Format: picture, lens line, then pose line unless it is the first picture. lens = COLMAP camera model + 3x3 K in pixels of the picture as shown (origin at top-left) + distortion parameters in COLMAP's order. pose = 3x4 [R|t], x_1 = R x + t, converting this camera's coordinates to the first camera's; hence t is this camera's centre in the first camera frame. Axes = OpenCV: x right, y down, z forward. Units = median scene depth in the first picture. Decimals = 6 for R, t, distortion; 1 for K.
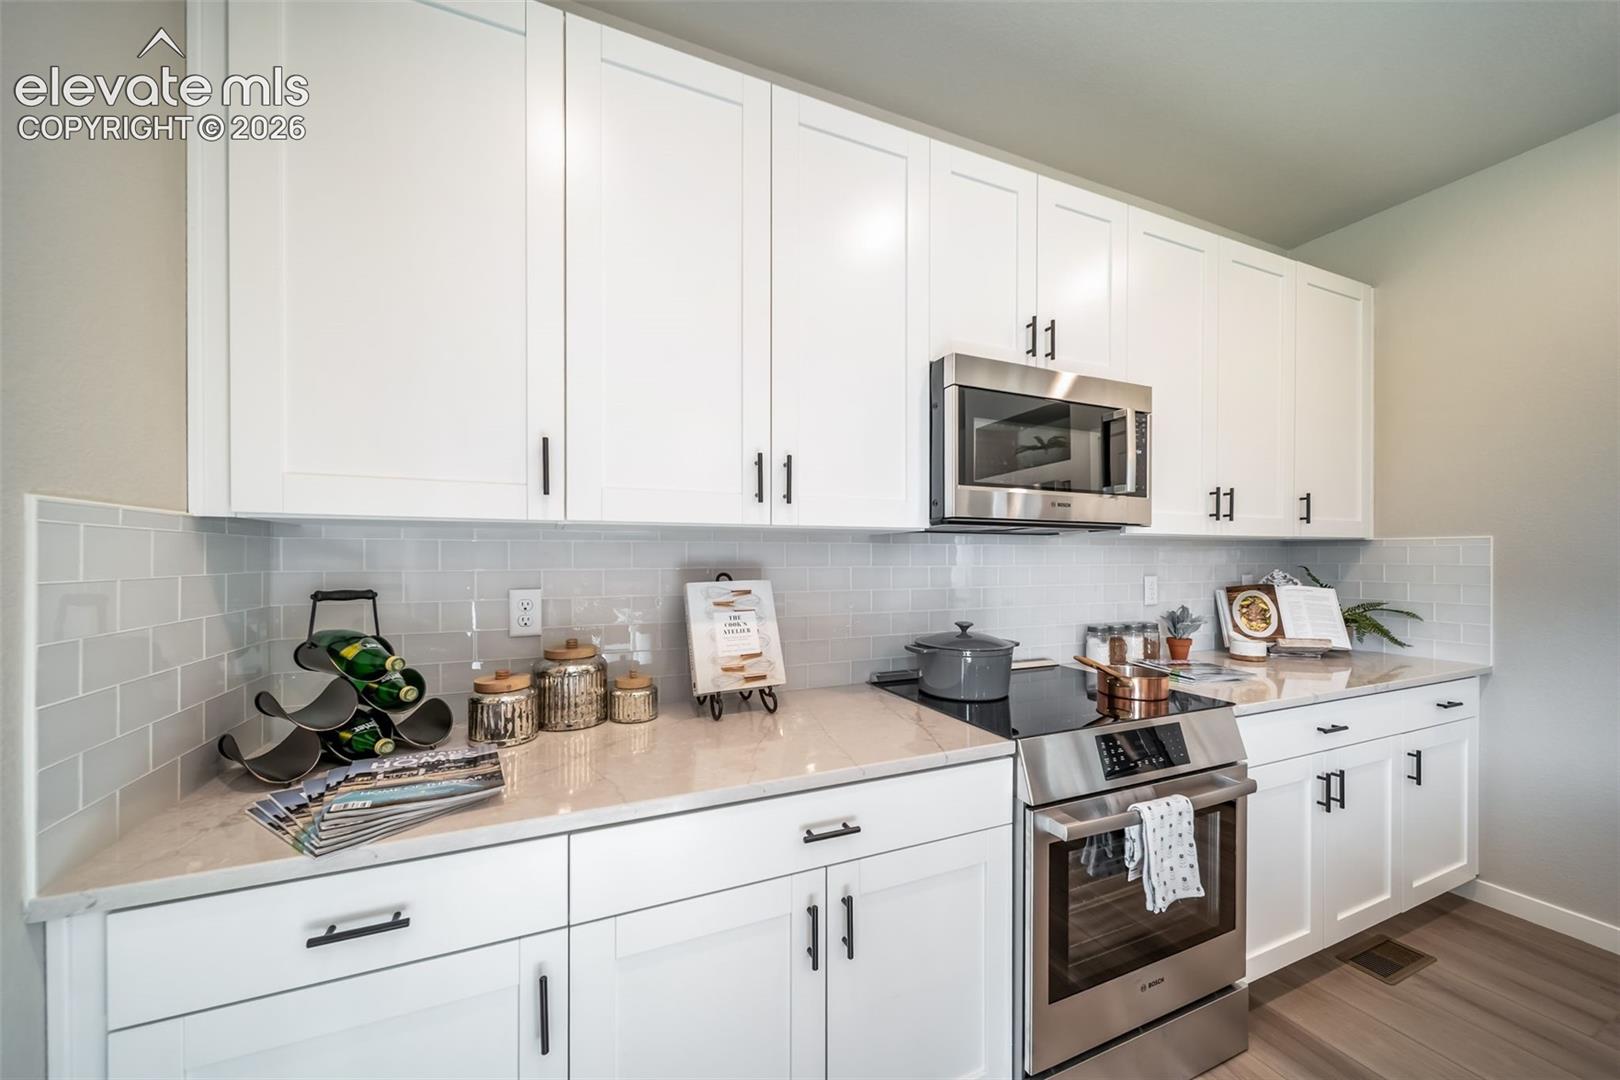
lens RADIAL K [[581.1, 0, 788.5], [0, 581.1, 549.9], [0, 0, 1]] dist [0.001638, -0.000074]
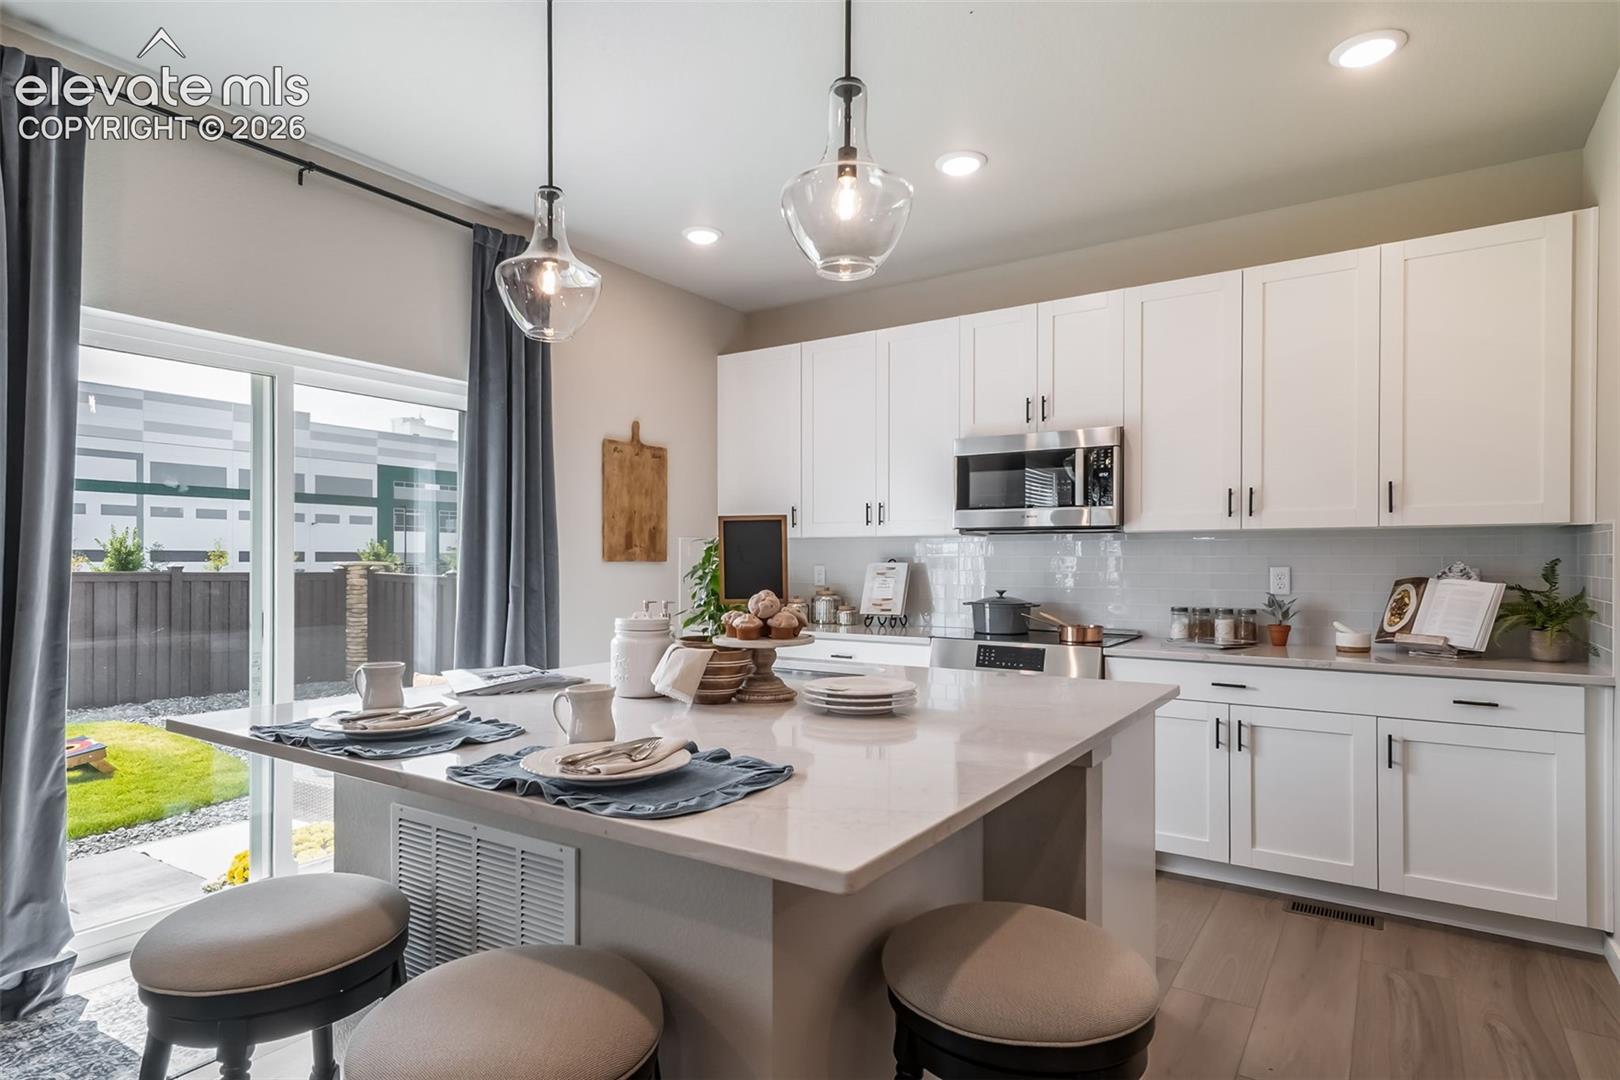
lens RADIAL K [[883.3, 0, 786.1], [0, 883.3, 559.1], [0, 0, 1]] dist [0.007047, 0.001204]
pose [[0.540664, 0.000036, -0.841239, 2.412856], [0.008236, 0.999952, 0.005337, 0.023447], [0.841198, -0.009814, 0.540638, -0.993707]]
